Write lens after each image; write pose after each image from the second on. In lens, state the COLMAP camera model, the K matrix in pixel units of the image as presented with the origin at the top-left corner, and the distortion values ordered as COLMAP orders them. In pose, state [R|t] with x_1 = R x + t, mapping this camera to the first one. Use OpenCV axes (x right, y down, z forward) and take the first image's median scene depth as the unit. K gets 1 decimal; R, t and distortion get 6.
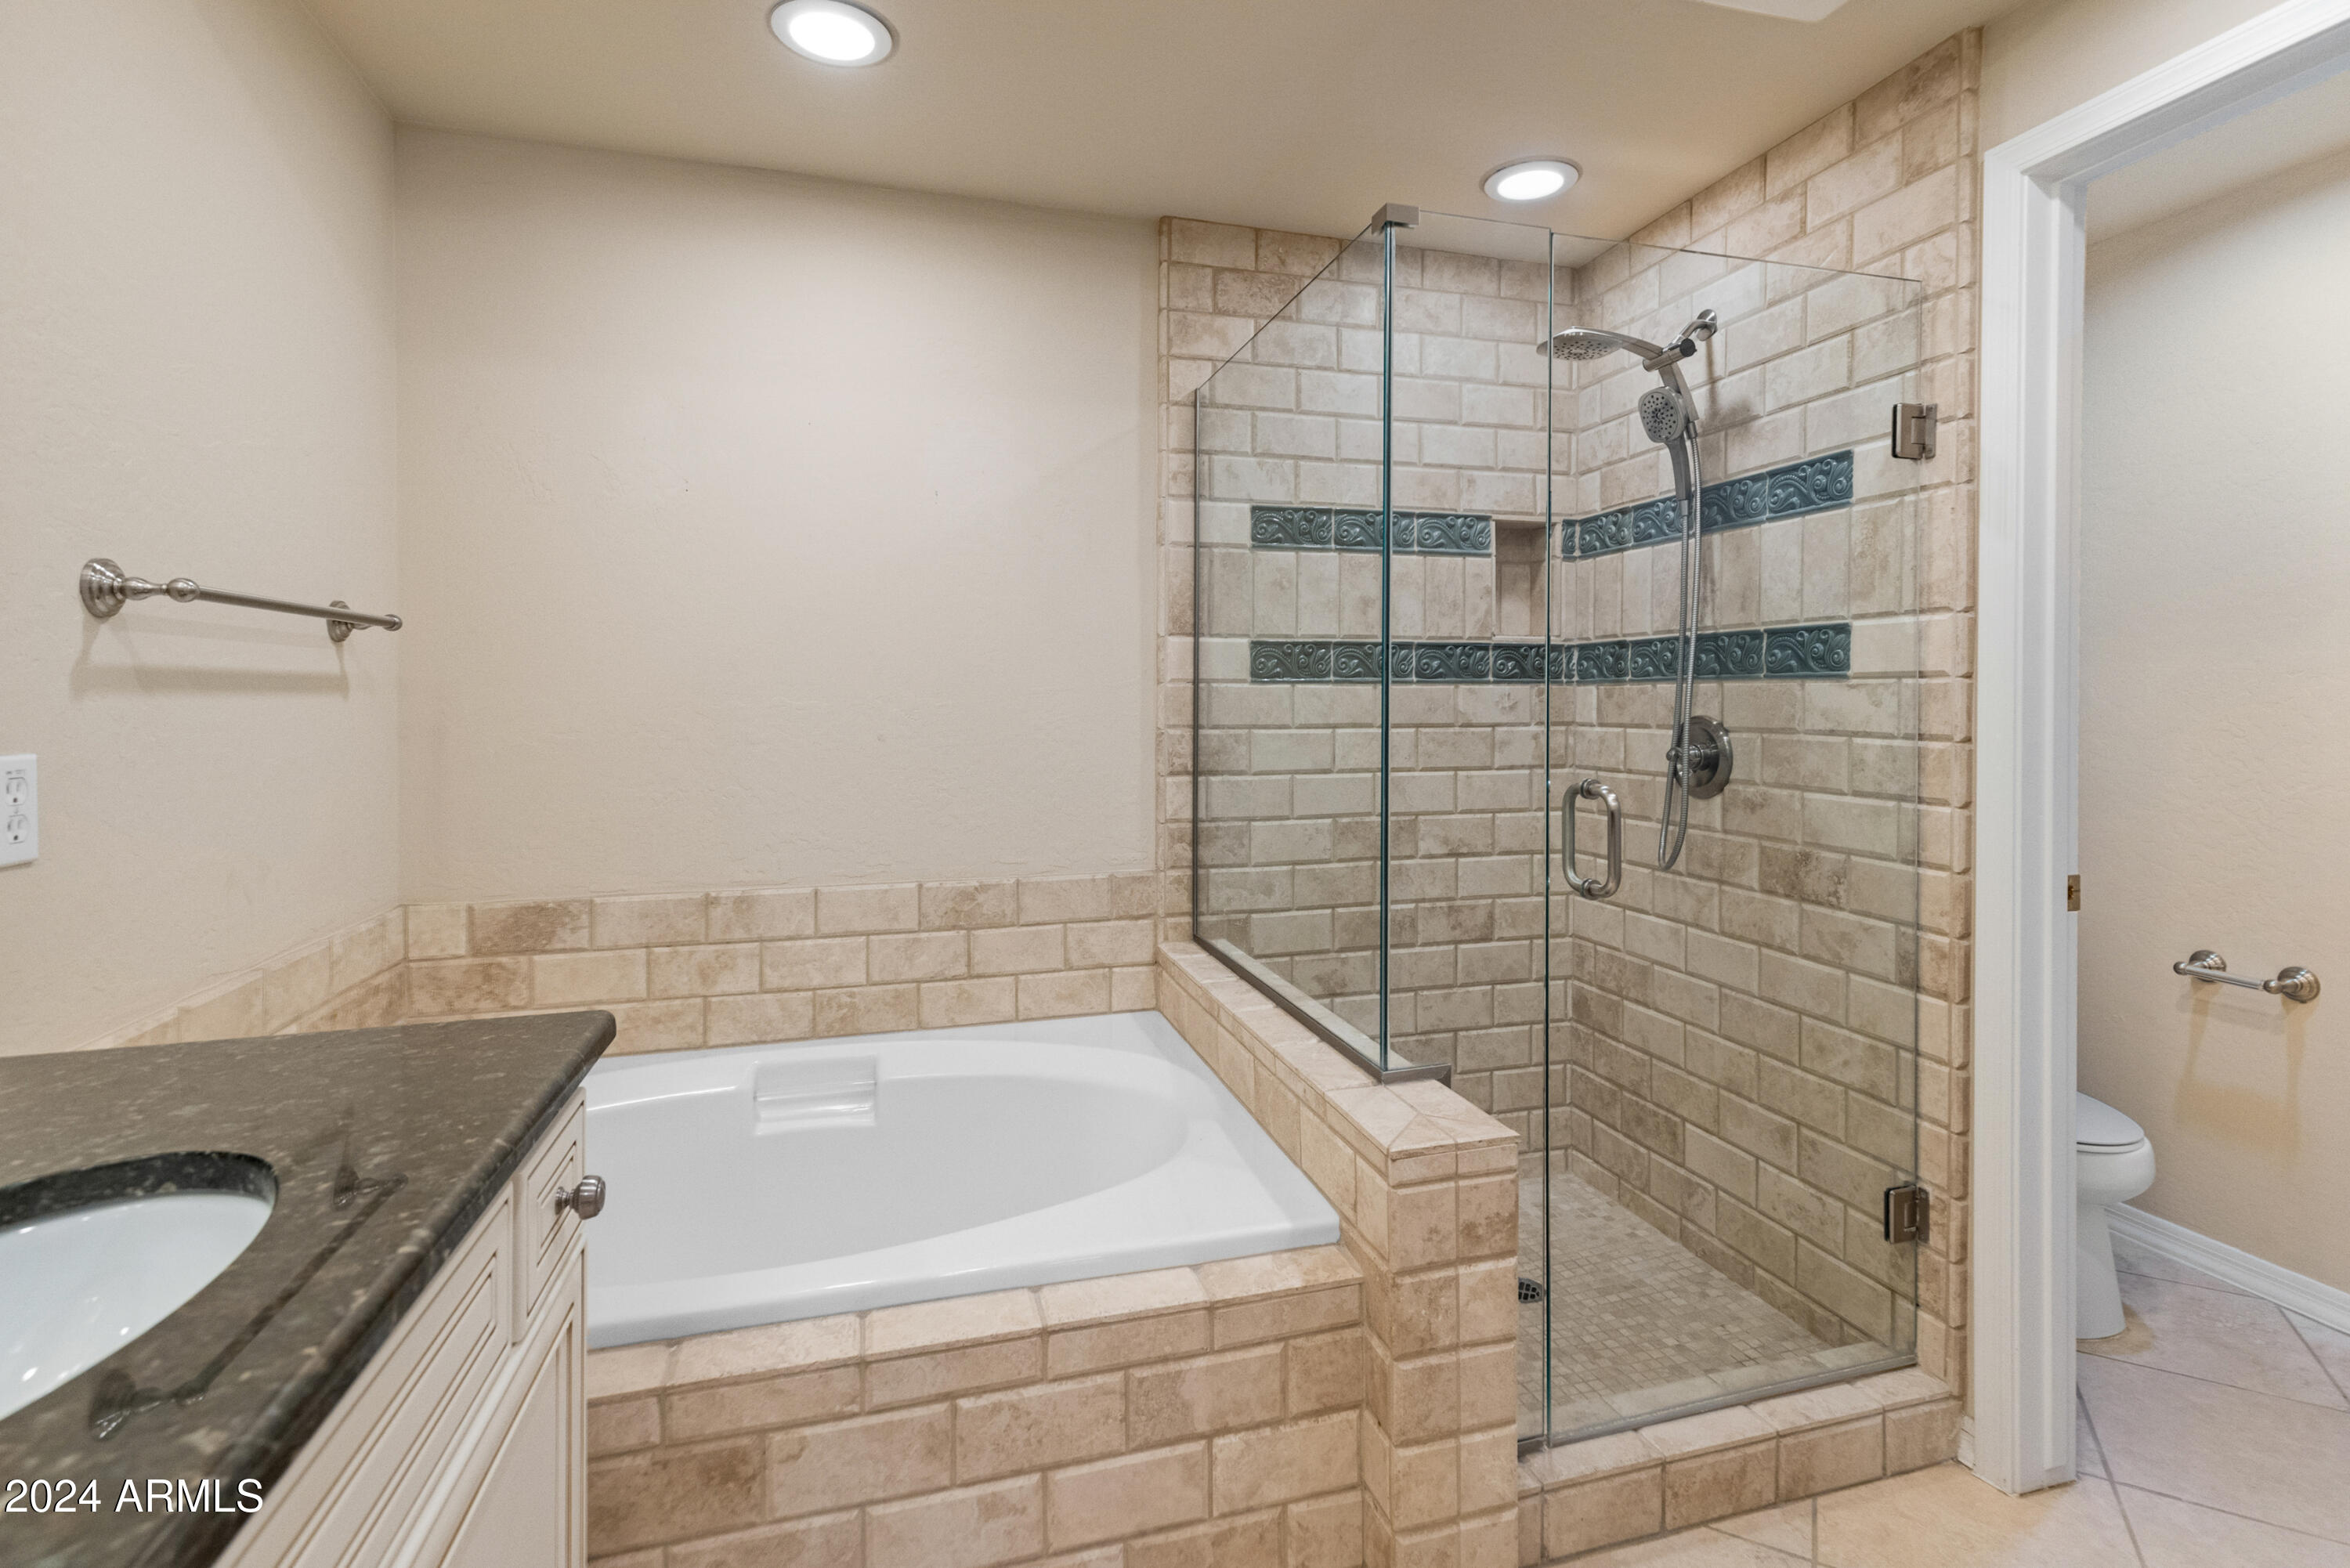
lens RADIAL K [[1130.5, 0, 1218.9], [0, 1130.5, 703.7], [0, 0, 1]] dist [0.011942, -0.000274]
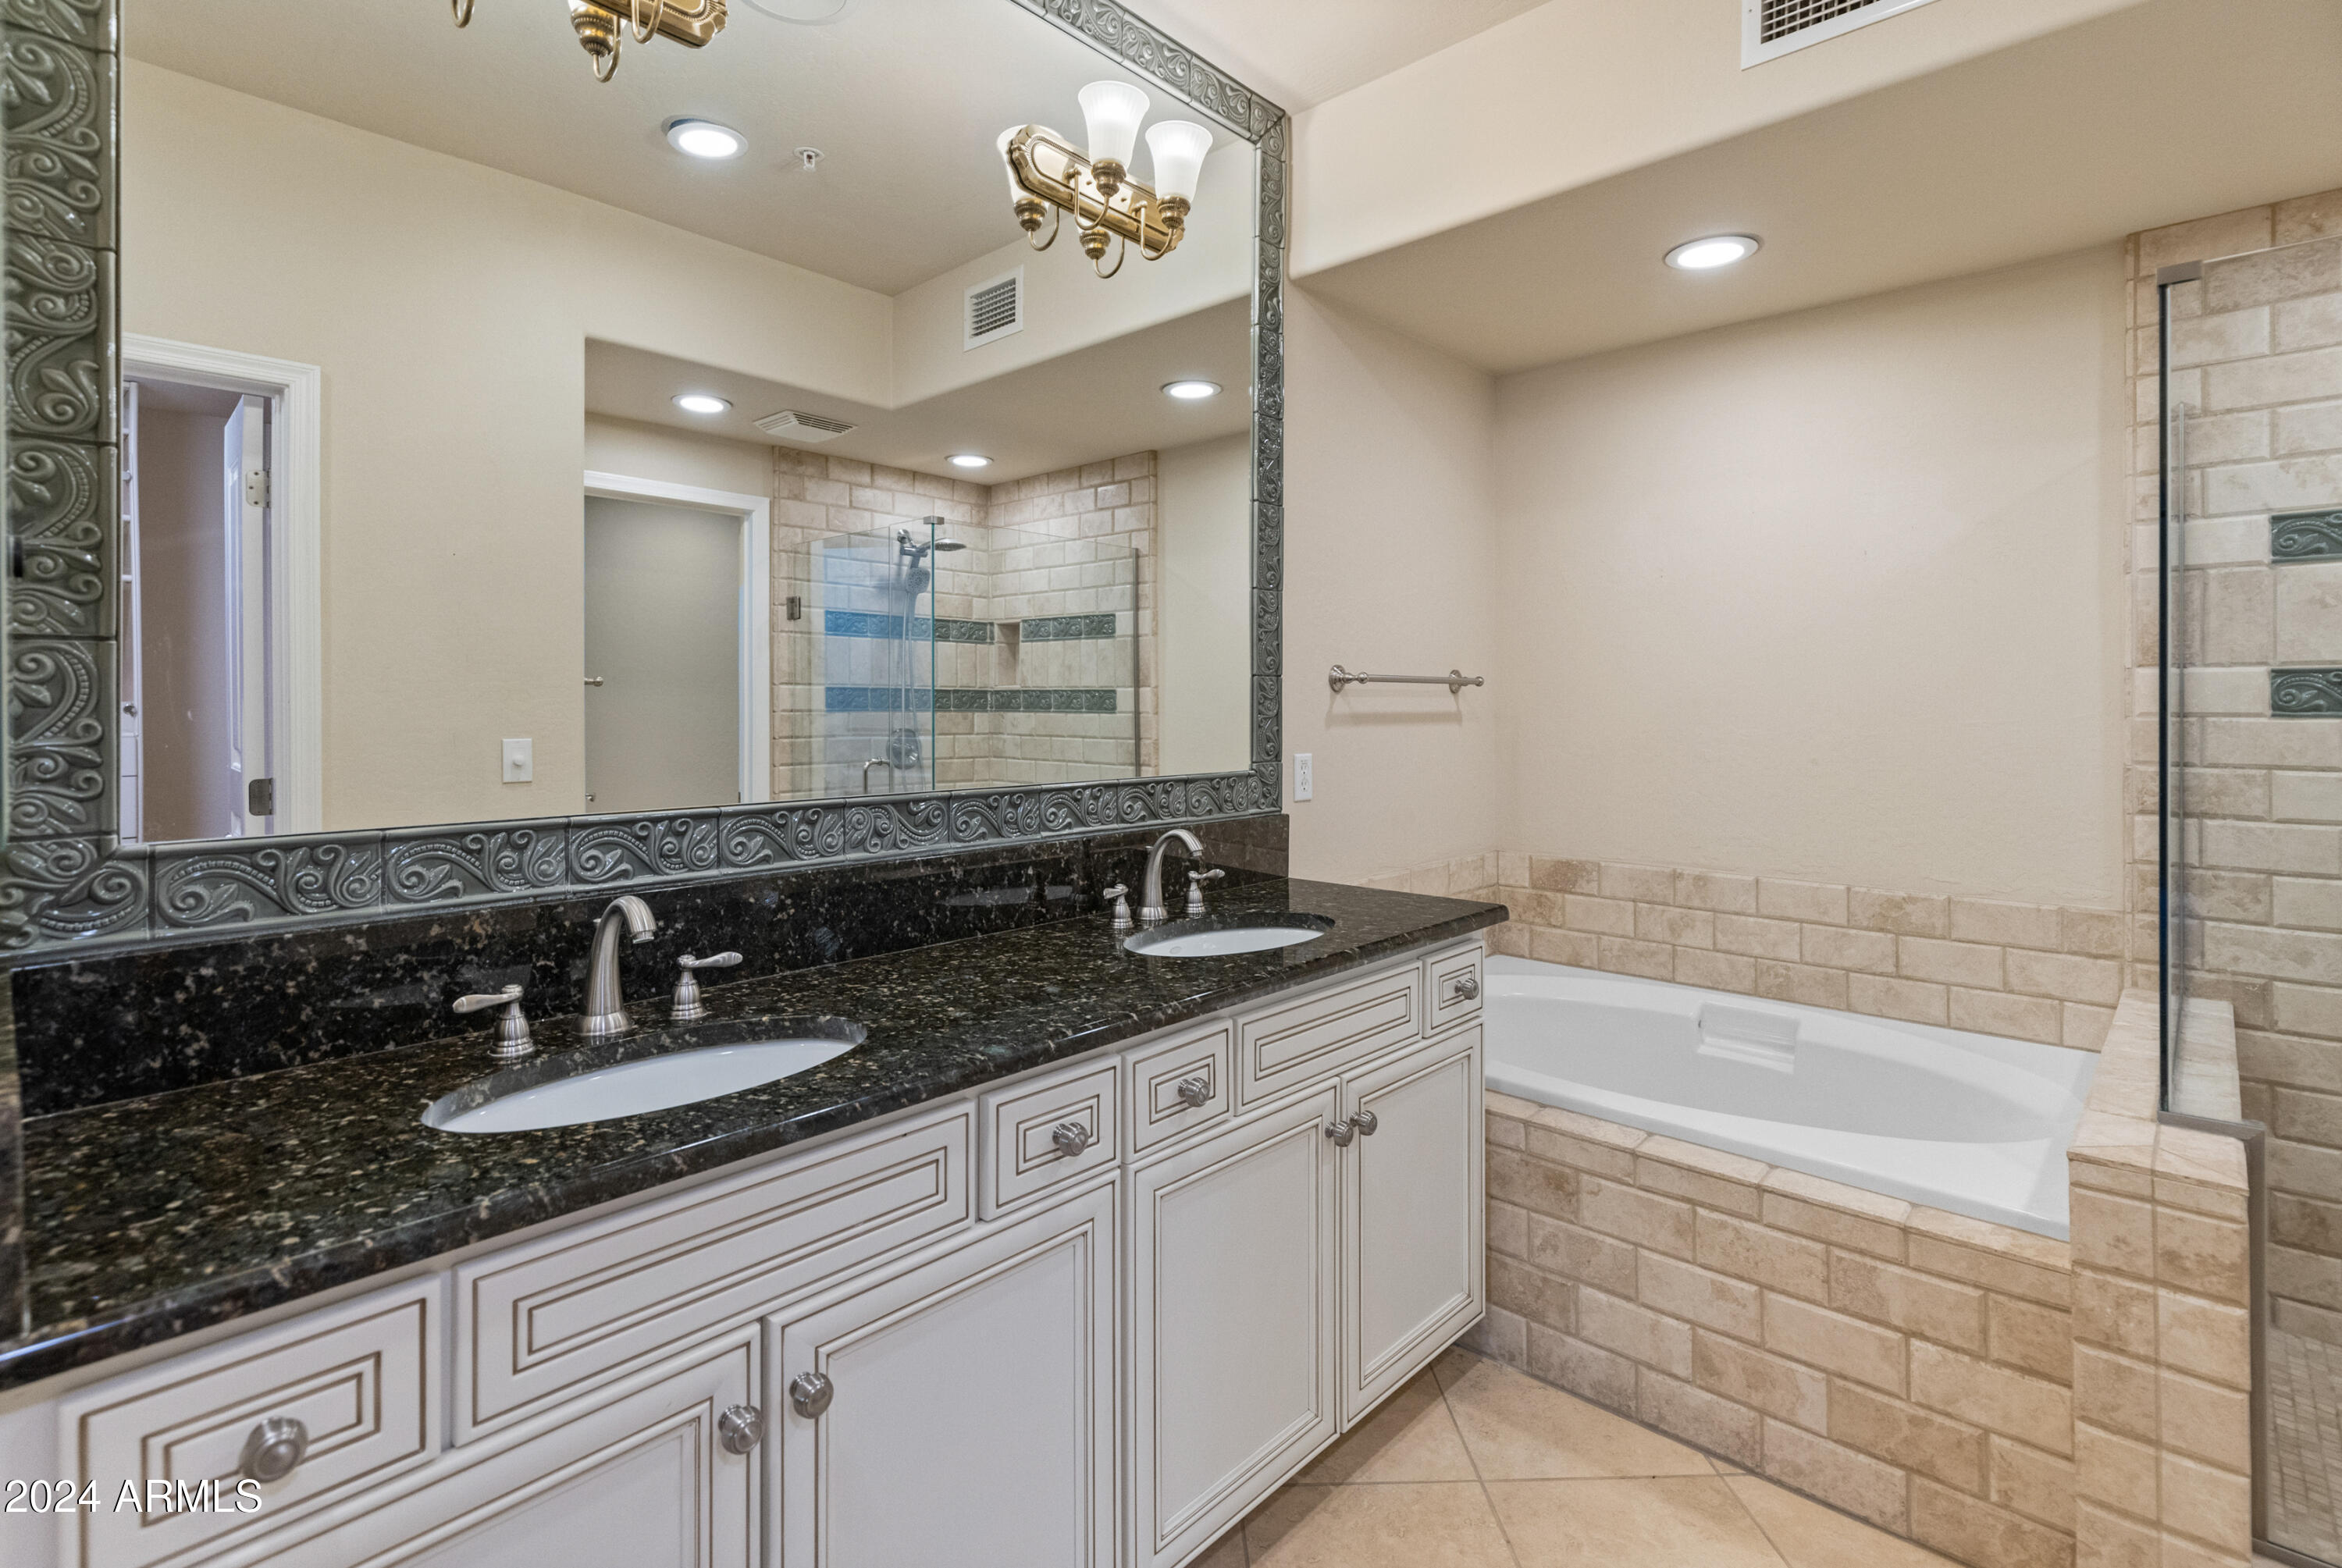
lens RADIAL K [[1126.6, 0, 1214.7], [0, 1126.6, 704.0], [0, 0, 1]] dist [0.011942, -0.000274]
pose [[0.534896, 0.000866, -0.844918, 0.387734], [-0.007063, 0.999969, -0.003446, -0.022850], [0.844889, 0.007811, 0.534885, -0.191240]]
